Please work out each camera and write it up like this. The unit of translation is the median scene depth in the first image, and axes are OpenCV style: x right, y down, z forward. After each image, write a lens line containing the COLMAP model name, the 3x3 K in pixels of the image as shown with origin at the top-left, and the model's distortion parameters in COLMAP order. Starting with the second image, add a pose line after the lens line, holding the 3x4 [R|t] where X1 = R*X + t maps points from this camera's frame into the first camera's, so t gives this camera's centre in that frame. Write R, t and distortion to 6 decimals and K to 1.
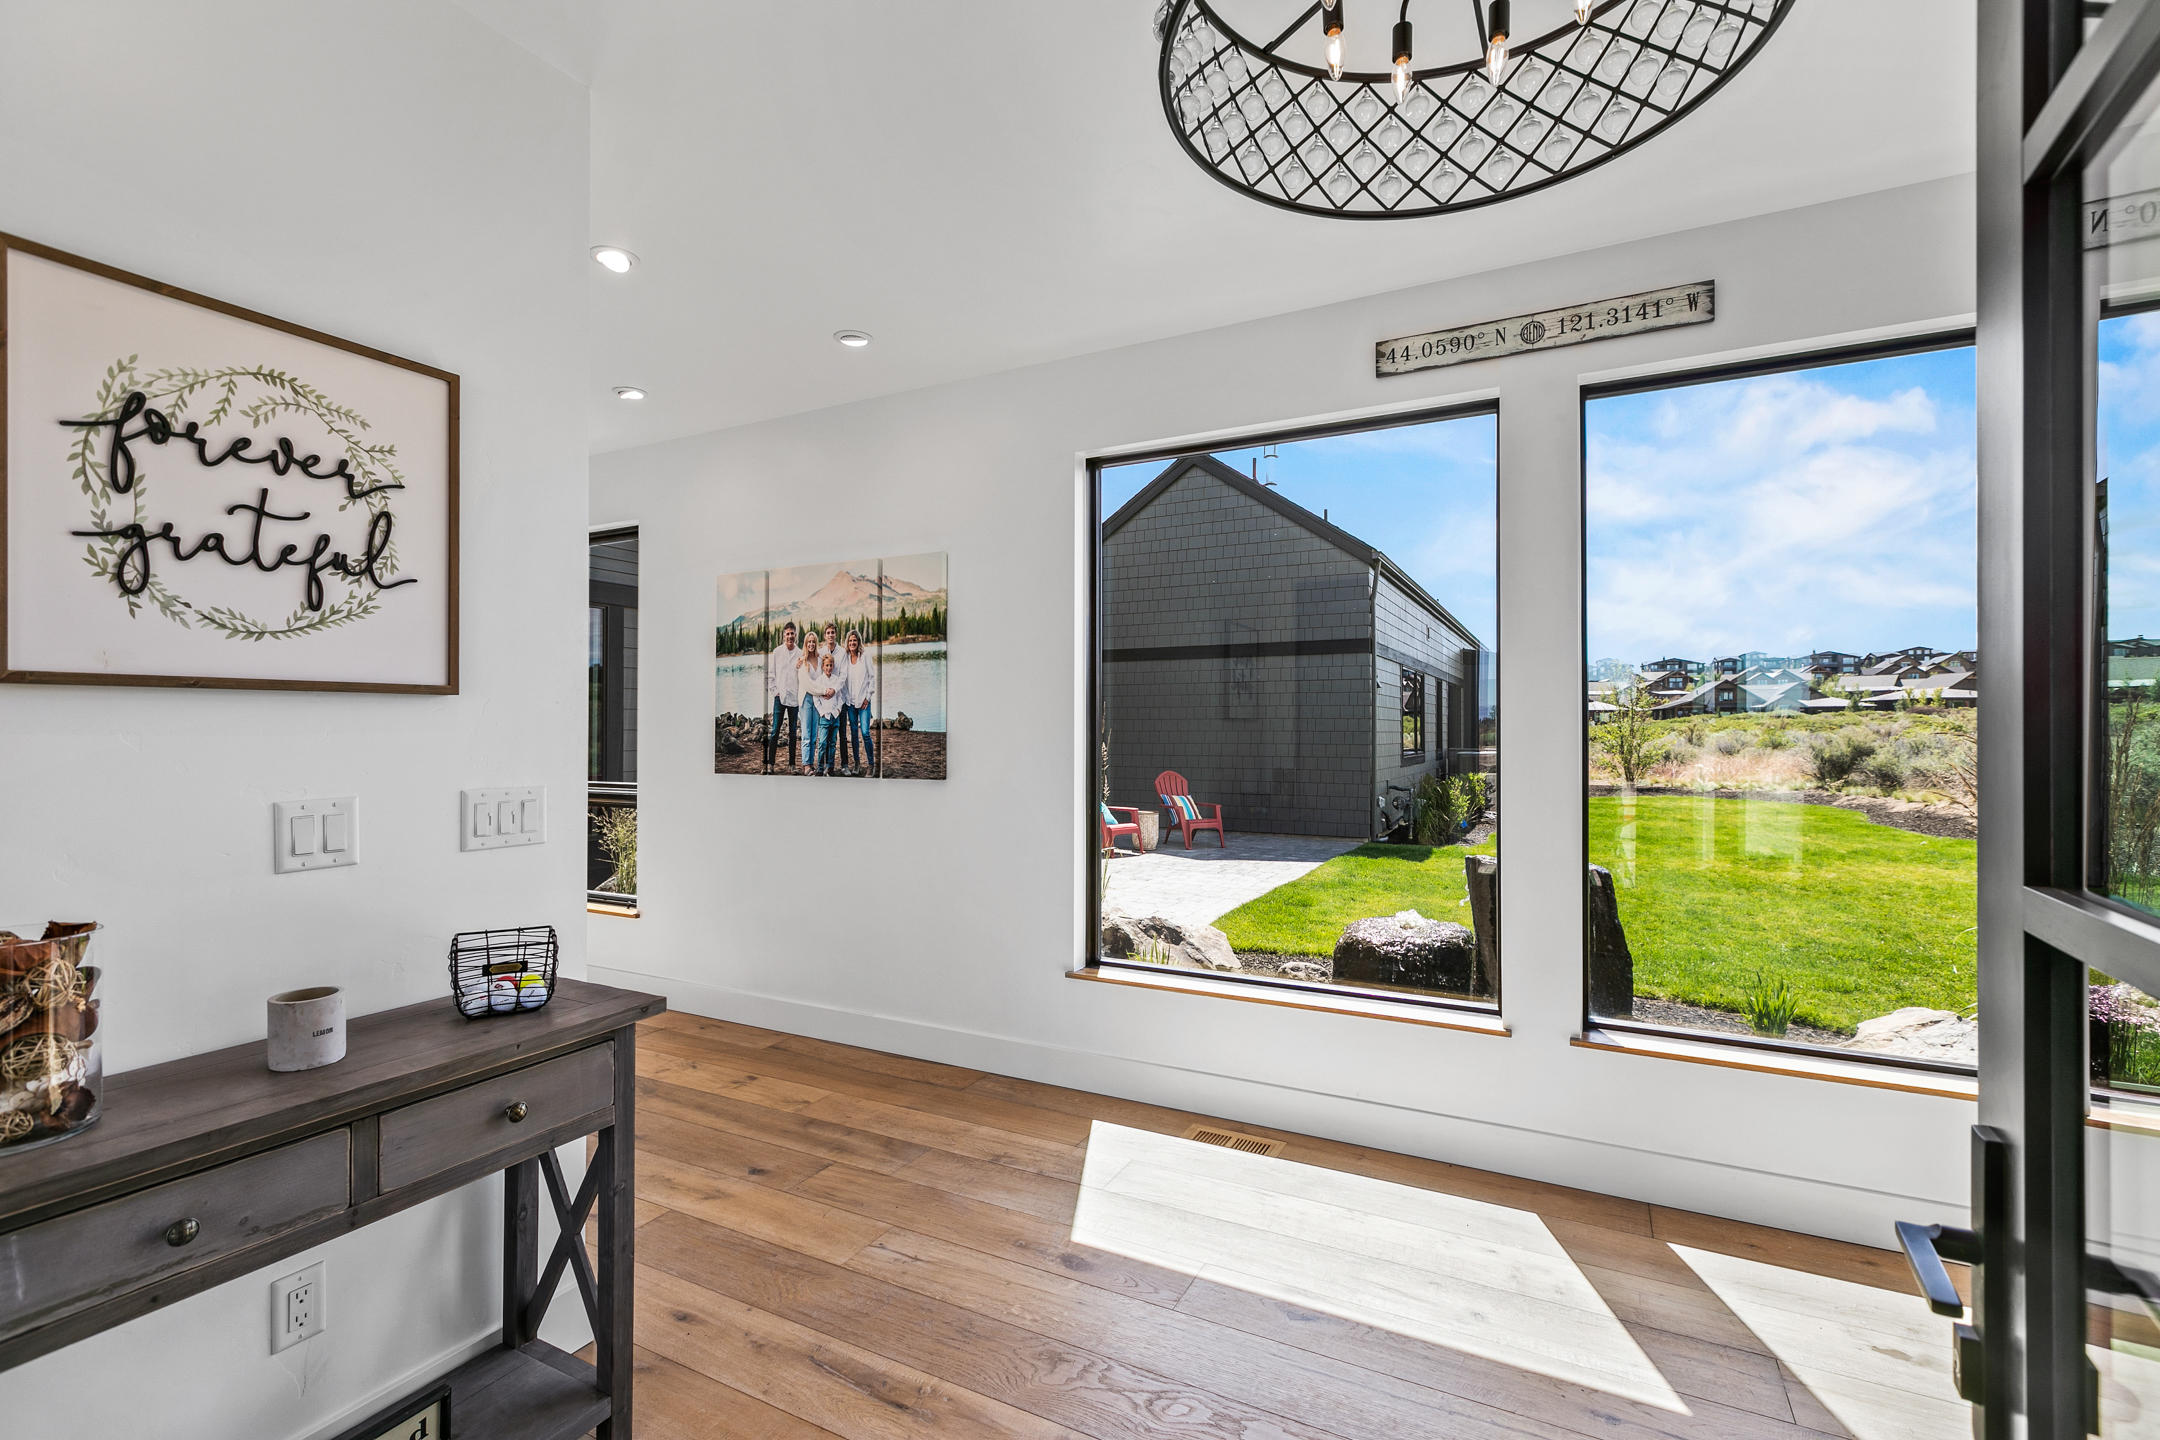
lens RADIAL K [[969.6, 0, 1073.3], [0, 969.6, 728.4], [0, 0, 1]] dist [0.003907, 0.000214]
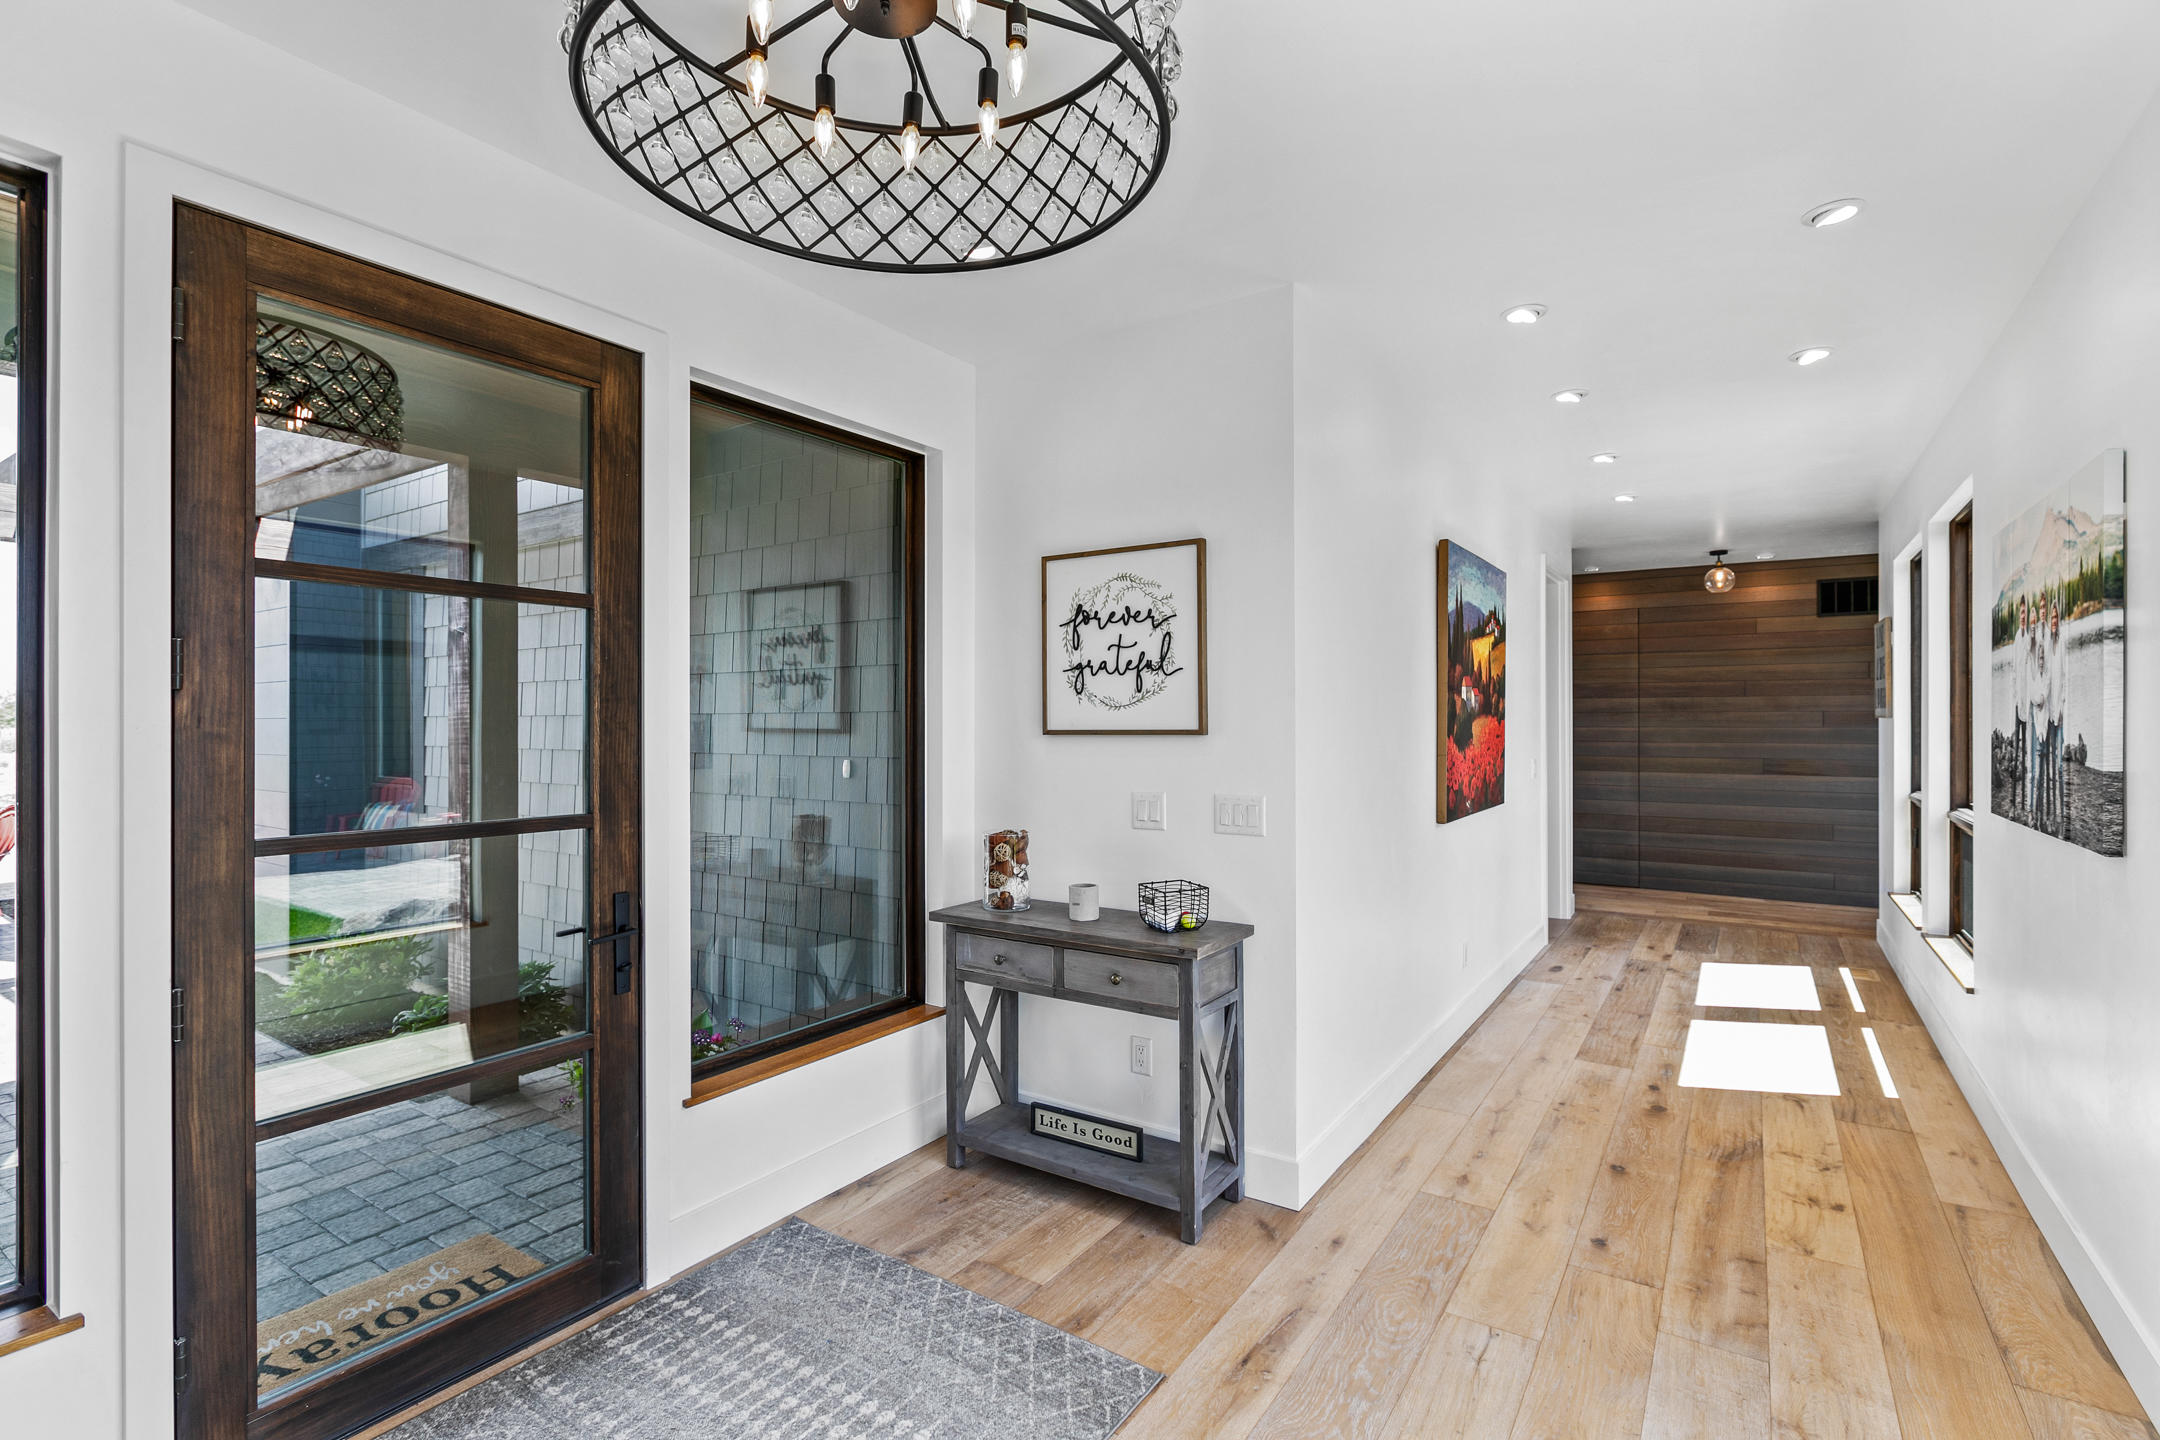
lens RADIAL K [[1015.7, 0, 1075.3], [0, 1015.7, 721.4], [0, 0, 1]] dist [-0.001401, 0.000348]
pose [[-0.112992, 0.000892, -0.993595, 1.192363], [0.005219, 0.999986, 0.000304, -0.065621], [0.993582, -0.005151, -0.112995, 1.089506]]
